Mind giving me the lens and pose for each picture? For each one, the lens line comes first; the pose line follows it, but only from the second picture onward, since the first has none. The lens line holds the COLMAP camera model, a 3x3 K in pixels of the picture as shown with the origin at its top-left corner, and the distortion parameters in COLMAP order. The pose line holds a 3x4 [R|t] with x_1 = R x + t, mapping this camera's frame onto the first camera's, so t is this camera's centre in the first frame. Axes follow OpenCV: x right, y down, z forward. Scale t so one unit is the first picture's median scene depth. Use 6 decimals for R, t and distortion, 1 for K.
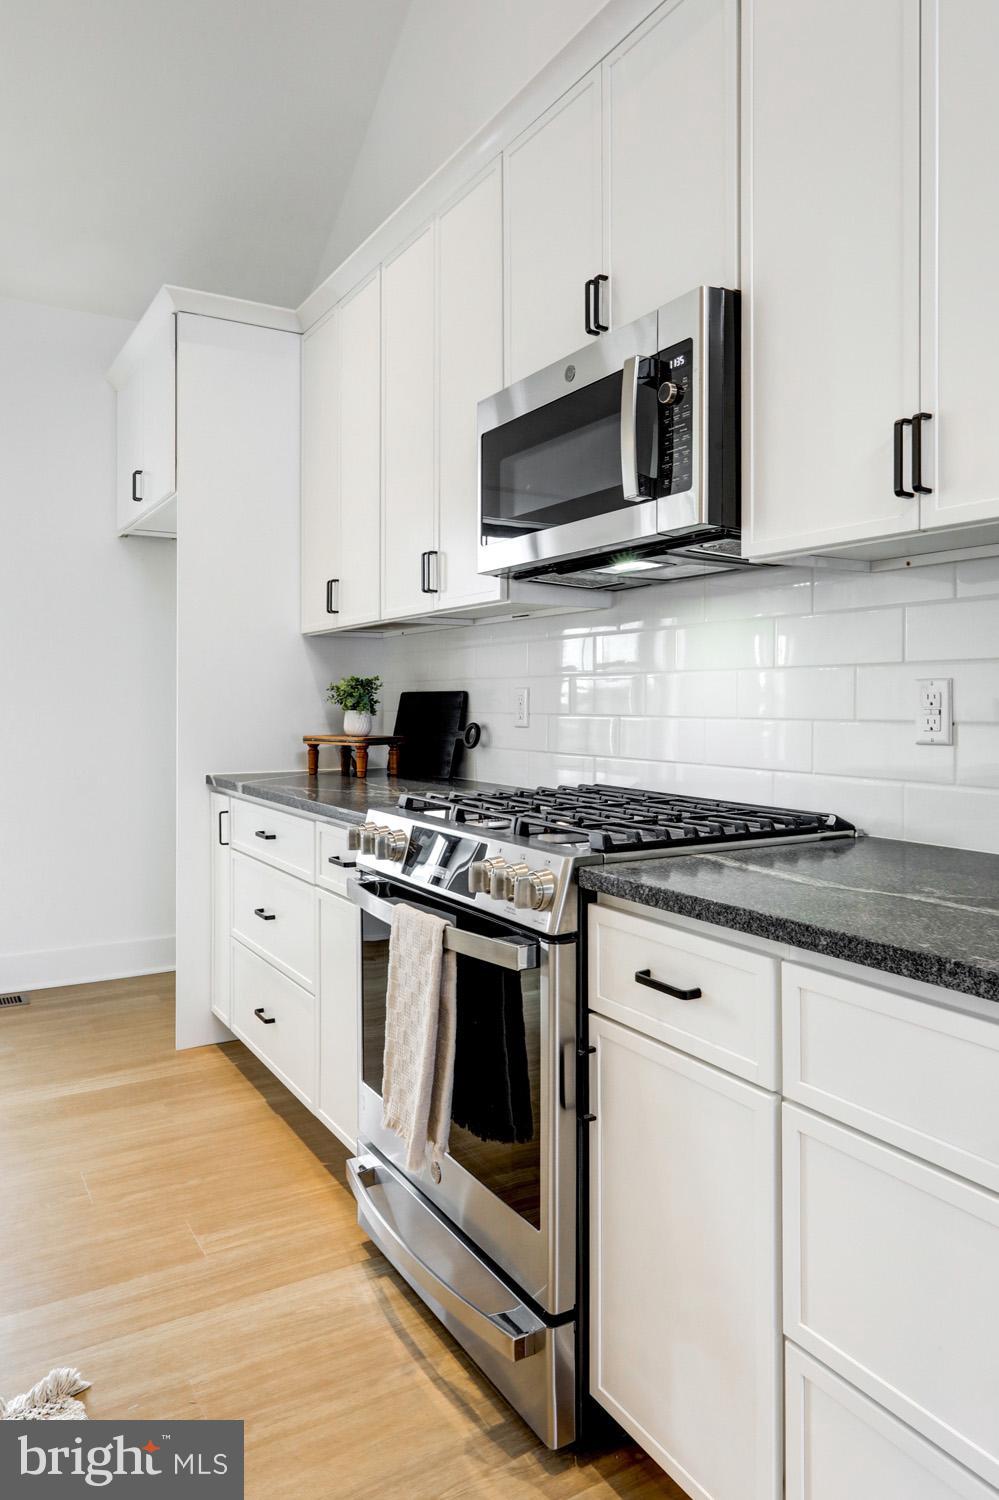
lens RADIAL K [[990.2, 0, 491.4], [0, 990.2, 696.8], [0, 0, 1]] dist [-0.000893, 0.000016]
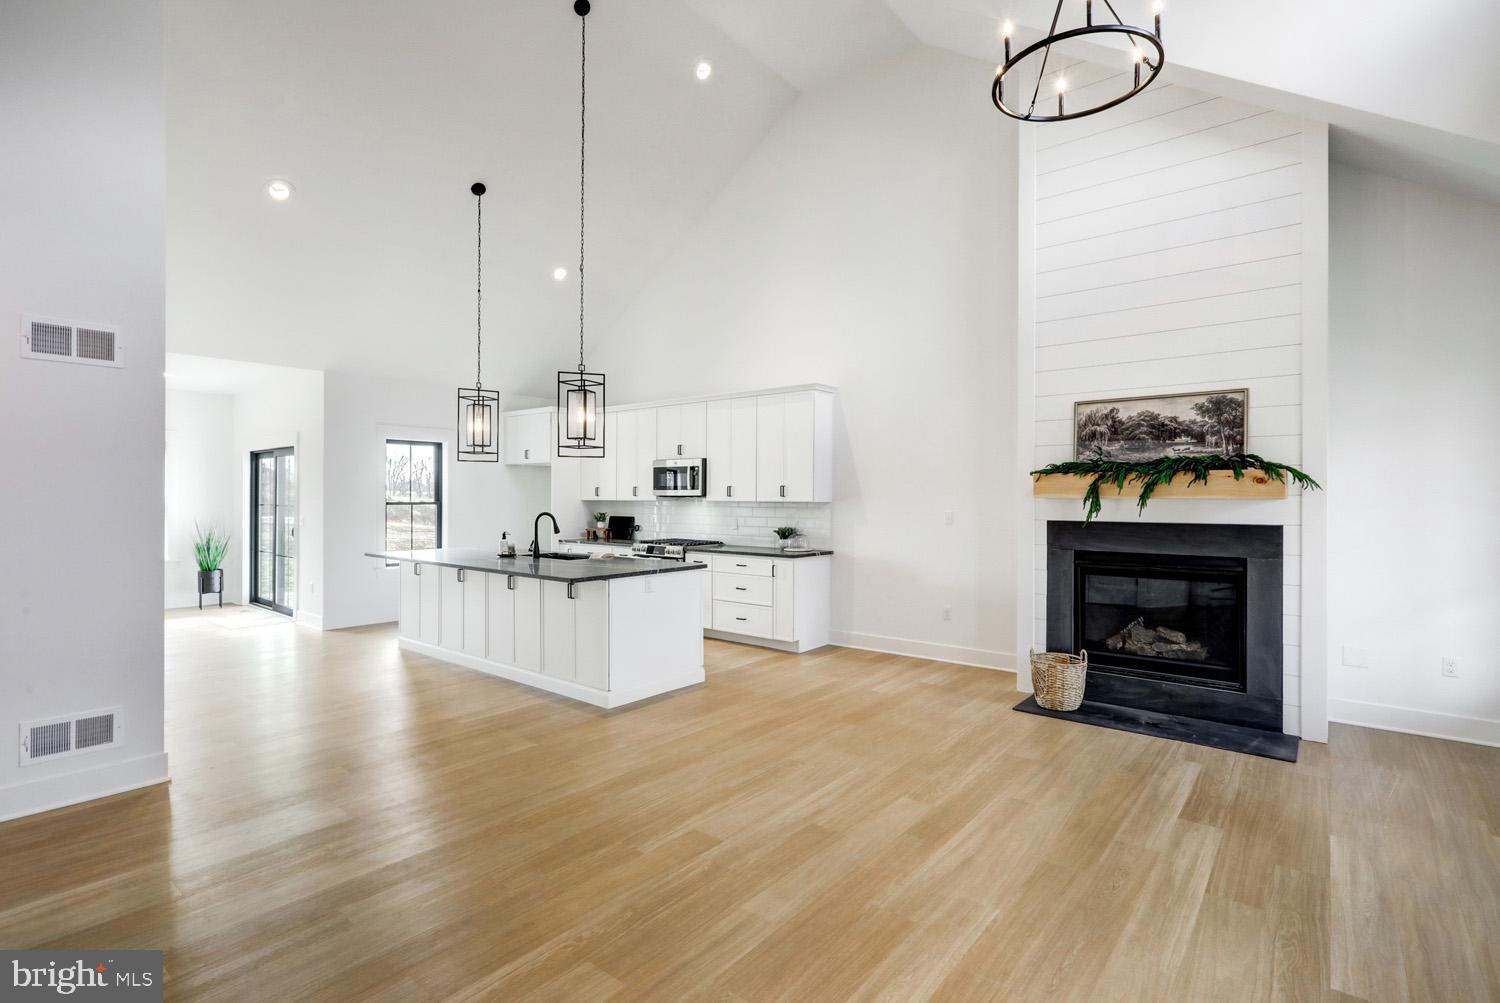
lens RADIAL K [[721.1, 0, 750.0], [0, 721.1, 501.5], [0, 0, 1]] dist [0.000125, -0.000316]
pose [[0.939346, 0.002427, 0.342962, -0.979315], [-0.005646, 0.999949, 0.008389, -0.158746], [-0.342924, -0.009817, 0.939312, -3.147923]]
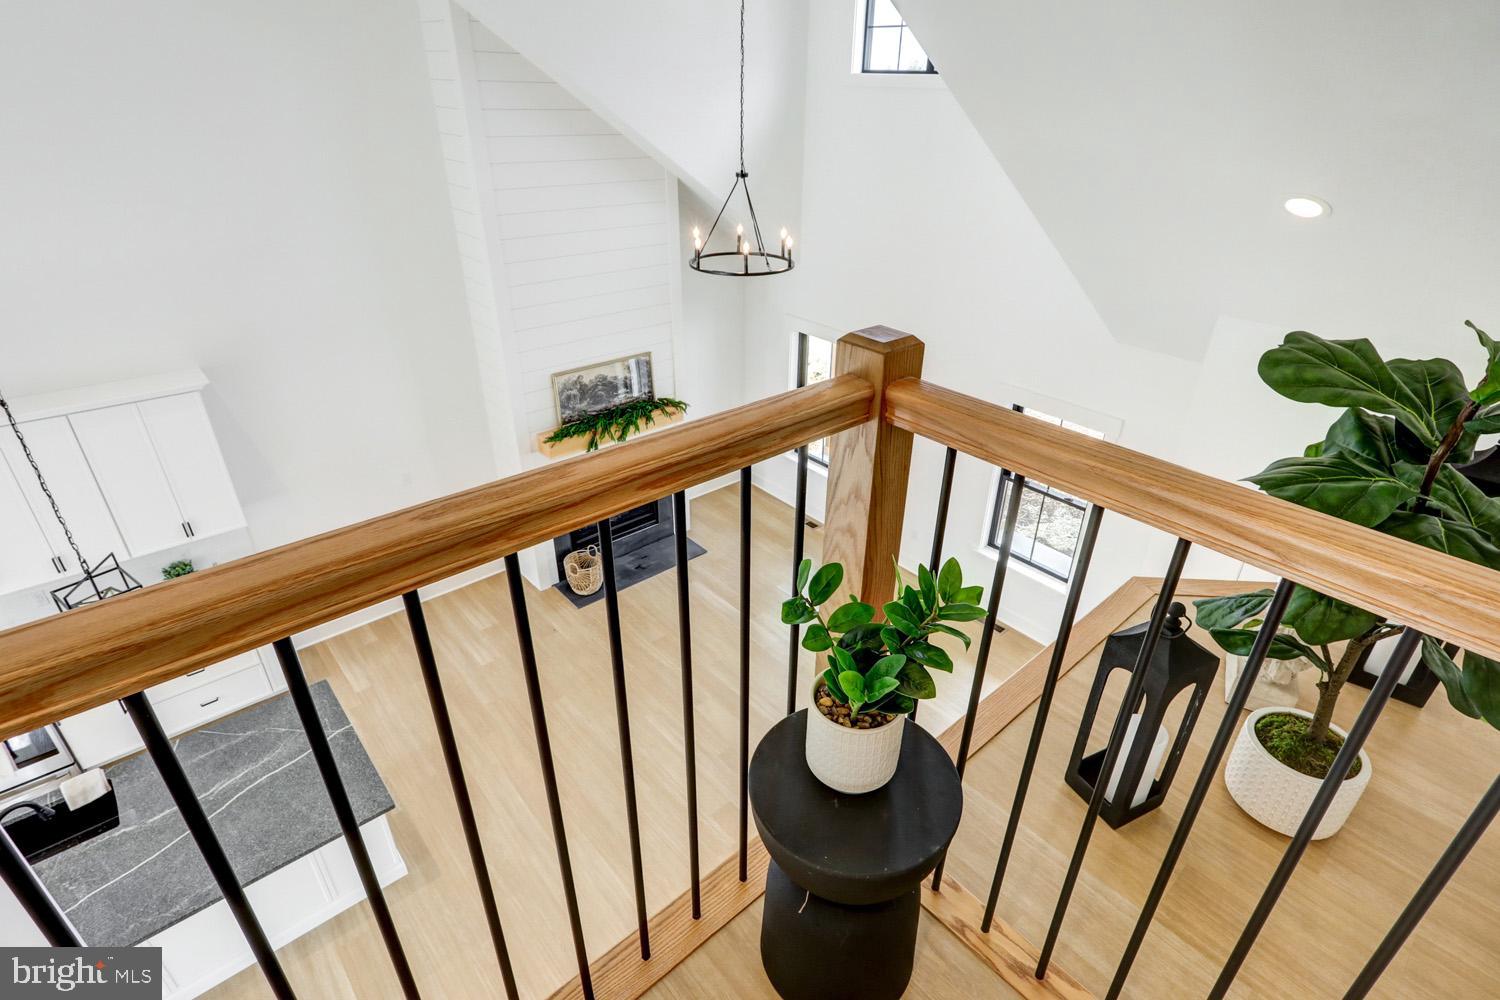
lens RADIAL K [[721.1, 0, 750.0], [0, 721.1, 500.0], [0, 0, 1]] dist [0.000125, -0.000316]
pose [[-0.177219, -0.465316, 0.867223, -2.287469], [-0.012044, 0.882130, 0.470853, -1.635424], [-0.984098, 0.072999, -0.161934, -1.280164]]
